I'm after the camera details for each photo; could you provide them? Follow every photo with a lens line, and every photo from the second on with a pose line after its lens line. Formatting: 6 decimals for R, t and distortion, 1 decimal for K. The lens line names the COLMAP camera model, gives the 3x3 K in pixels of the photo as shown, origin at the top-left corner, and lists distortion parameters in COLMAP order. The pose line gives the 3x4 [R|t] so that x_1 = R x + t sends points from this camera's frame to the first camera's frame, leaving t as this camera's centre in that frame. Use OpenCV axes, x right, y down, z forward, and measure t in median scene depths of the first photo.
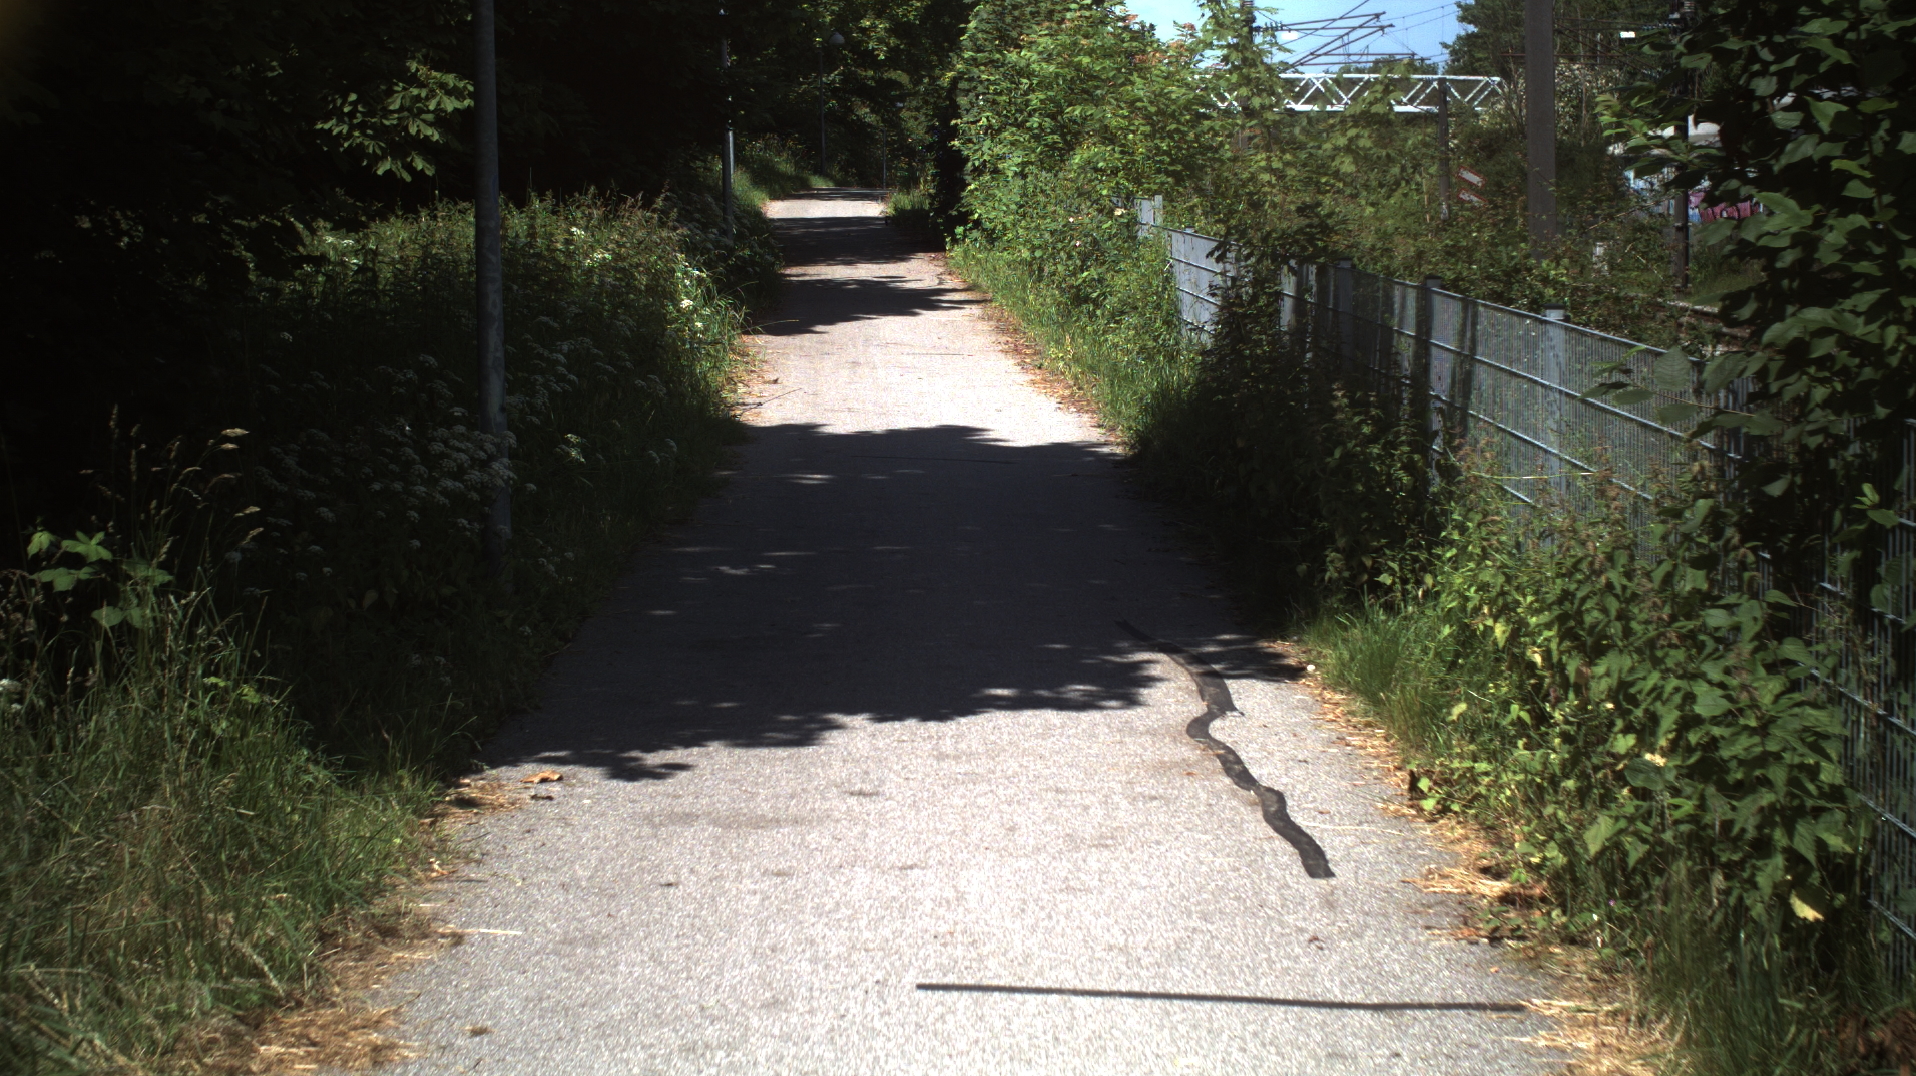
lens RADIAL K [[7626.0, 0, 959.2], [0, 7626.0, 522.7], [0, 0, 1]] dist [-1.359394, 0.000000]
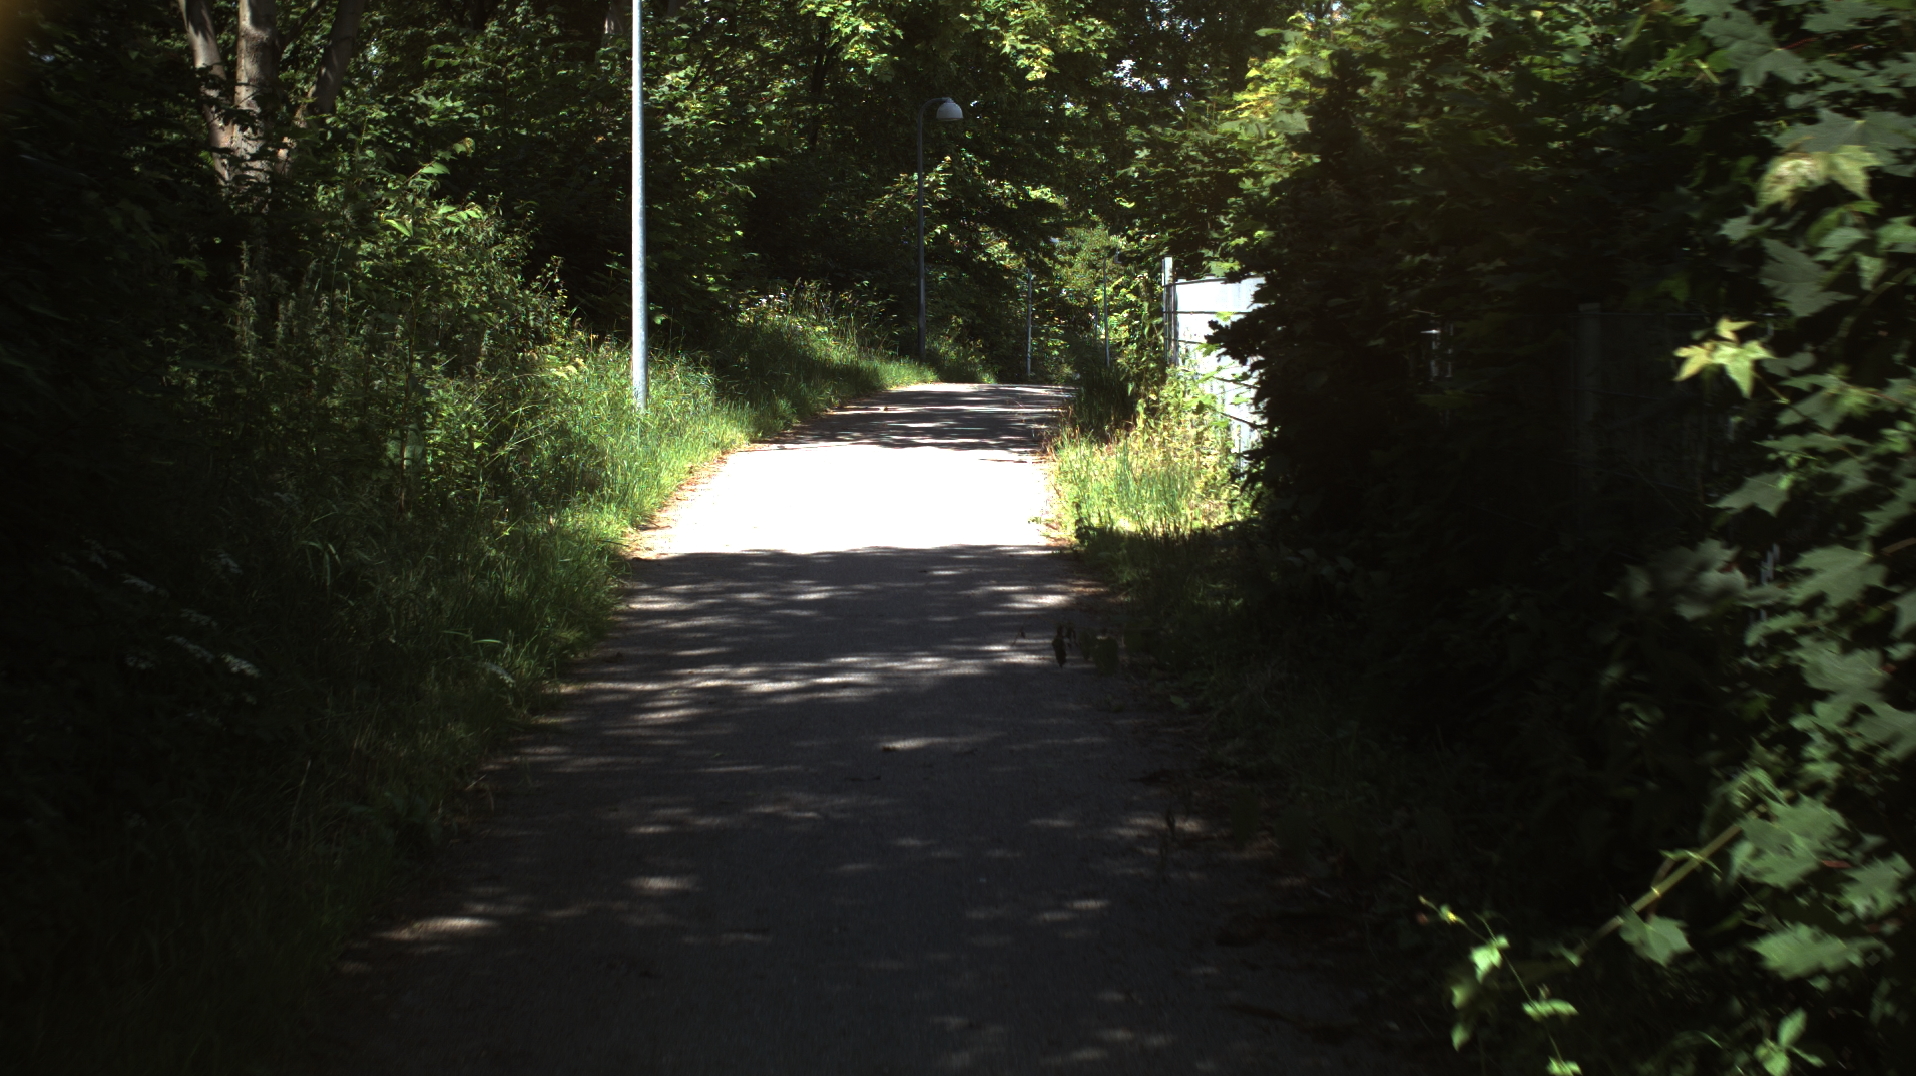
lens RADIAL K [[7626.0, 0, 963.0], [0, 7626.0, 546.5], [0, 0, 1]] dist [-1.359394, 0.000000]
pose [[0.999767, 0.012720, -0.017460, -0.013509], [-0.013010, 0.999778, -0.016598, -0.061551], [0.017245, 0.016822, 0.999710, 1.208500]]
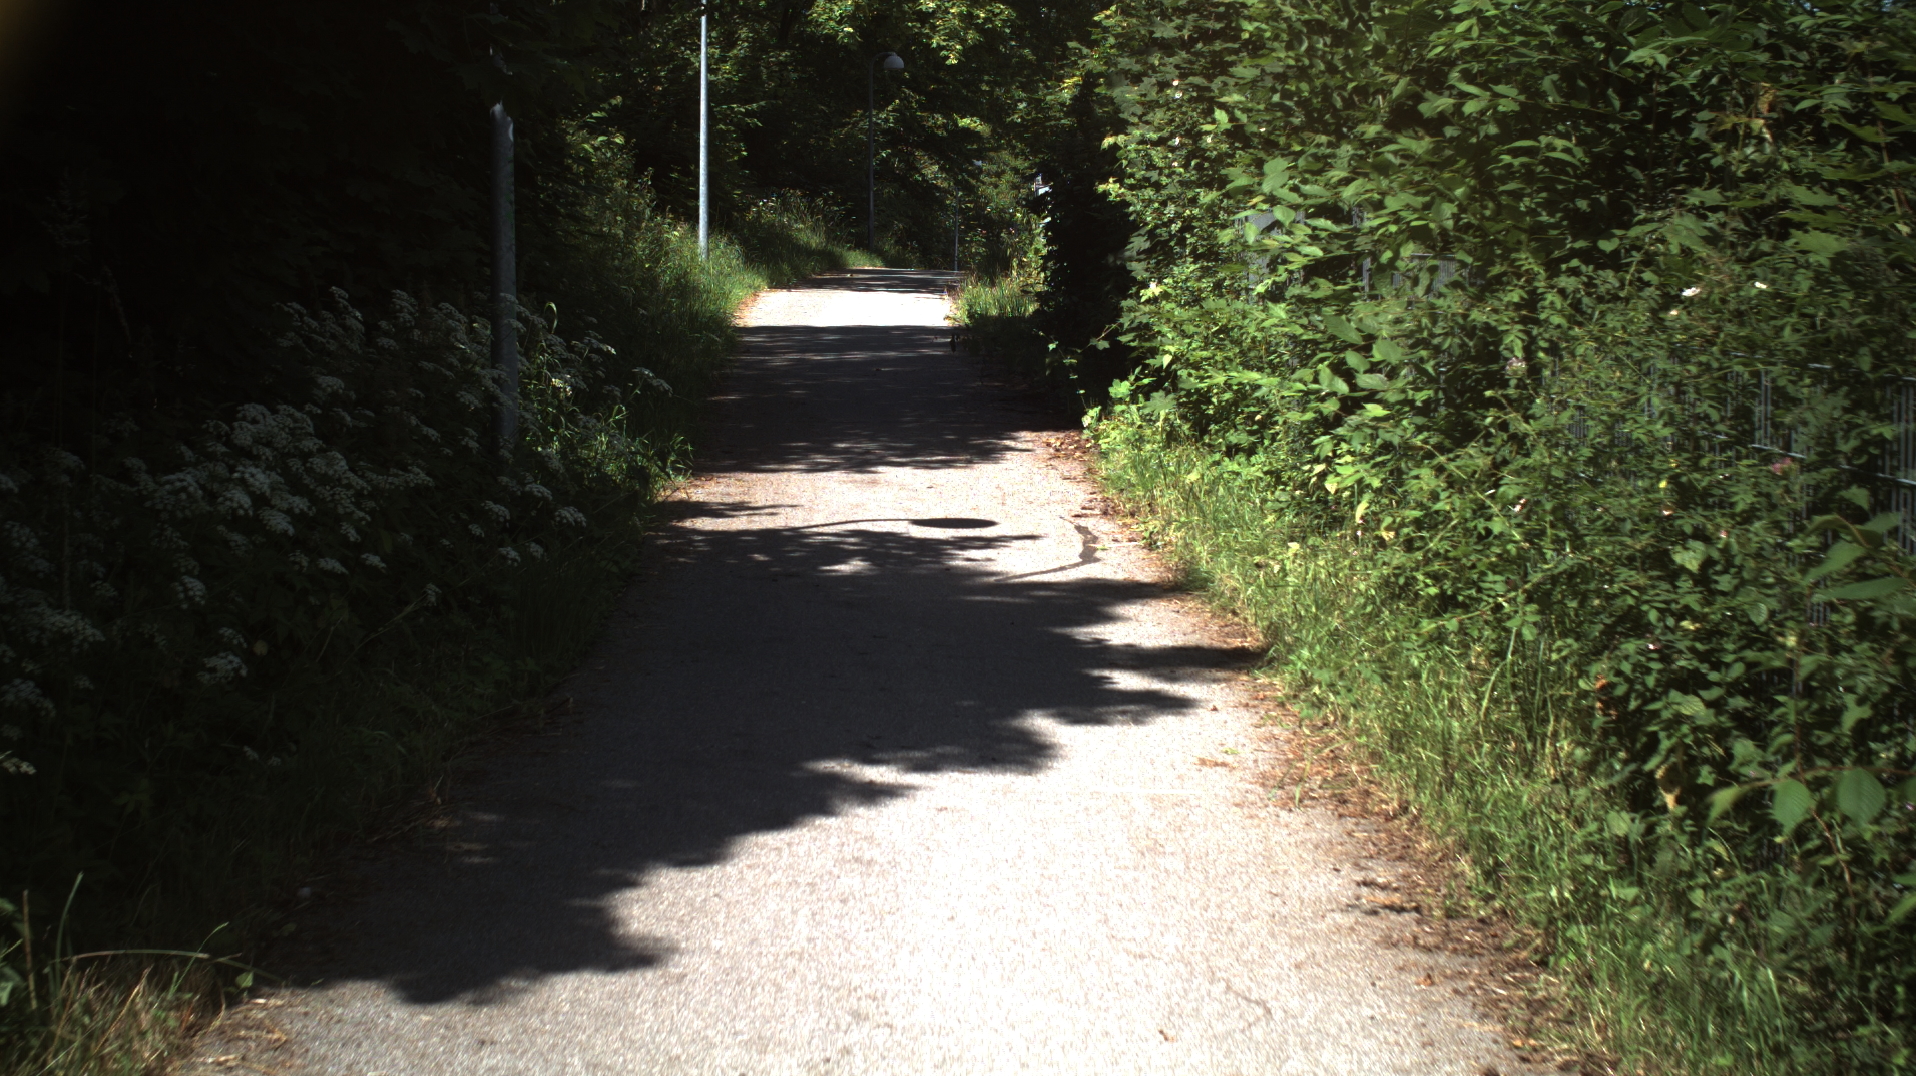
lens RADIAL K [[7626.0, 0, 955.0], [0, 7626.0, 549.4], [0, 0, 1]] dist [-1.359394, 0.000000]
pose [[0.999697, 0.022775, -0.009340, -0.006714], [-0.022835, 0.999719, -0.006380, -0.035094], [0.009192, 0.006591, 0.999936, 0.755569]]
